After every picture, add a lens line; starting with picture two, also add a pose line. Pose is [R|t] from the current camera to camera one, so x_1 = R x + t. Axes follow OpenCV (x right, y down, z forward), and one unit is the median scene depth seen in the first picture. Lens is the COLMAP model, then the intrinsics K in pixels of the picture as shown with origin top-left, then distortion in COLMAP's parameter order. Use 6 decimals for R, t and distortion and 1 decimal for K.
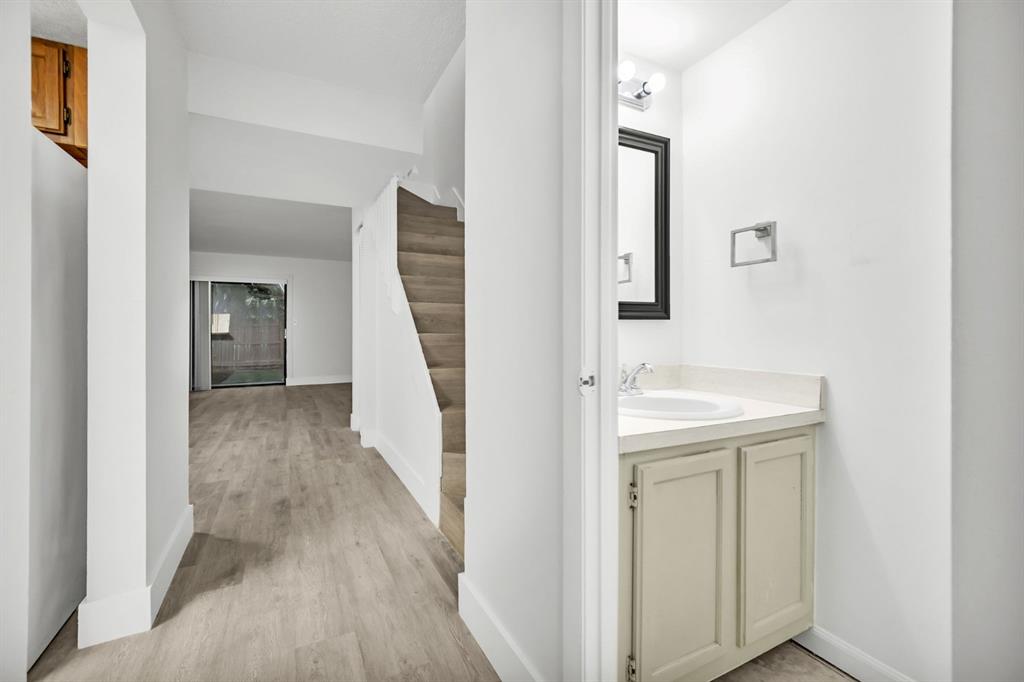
lens RADIAL K [[446.4, 0, 509.6], [0, 446.4, 334.0], [0, 0, 1]] dist [-0.000417, 0.003394]
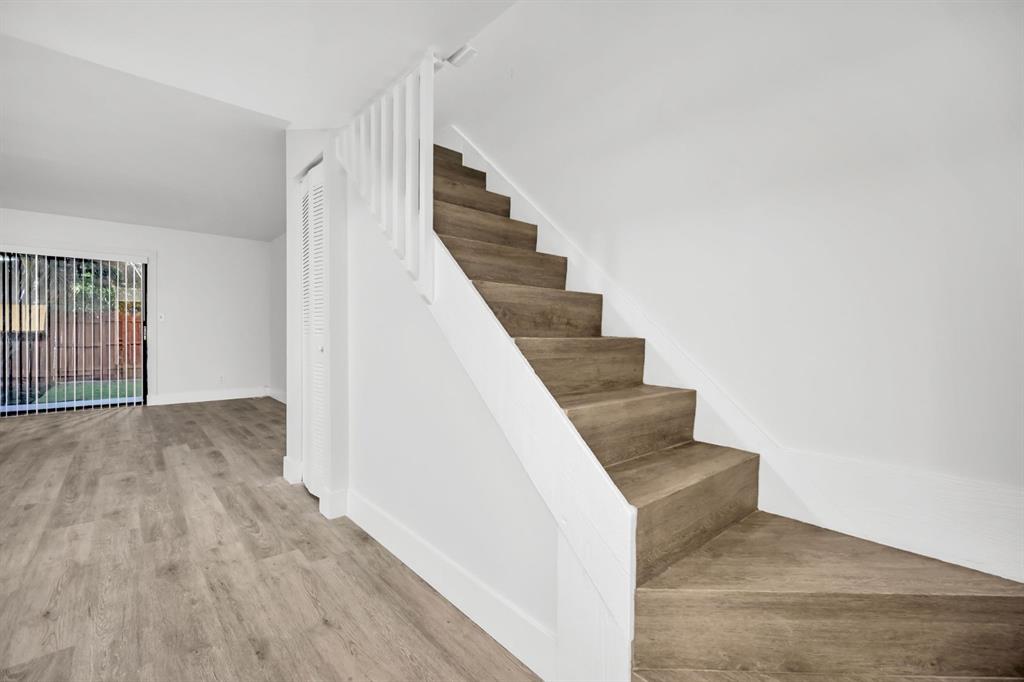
lens RADIAL K [[446.4, 0, 509.6], [0, 446.4, 334.0], [0, 0, 1]] dist [-0.000417, 0.003394]
pose [[0.969135, 0.002998, 0.246512, -0.236158], [-0.003524, 0.999992, 0.001692, -0.004577], [-0.246505, -0.002508, 0.969138, 0.336217]]
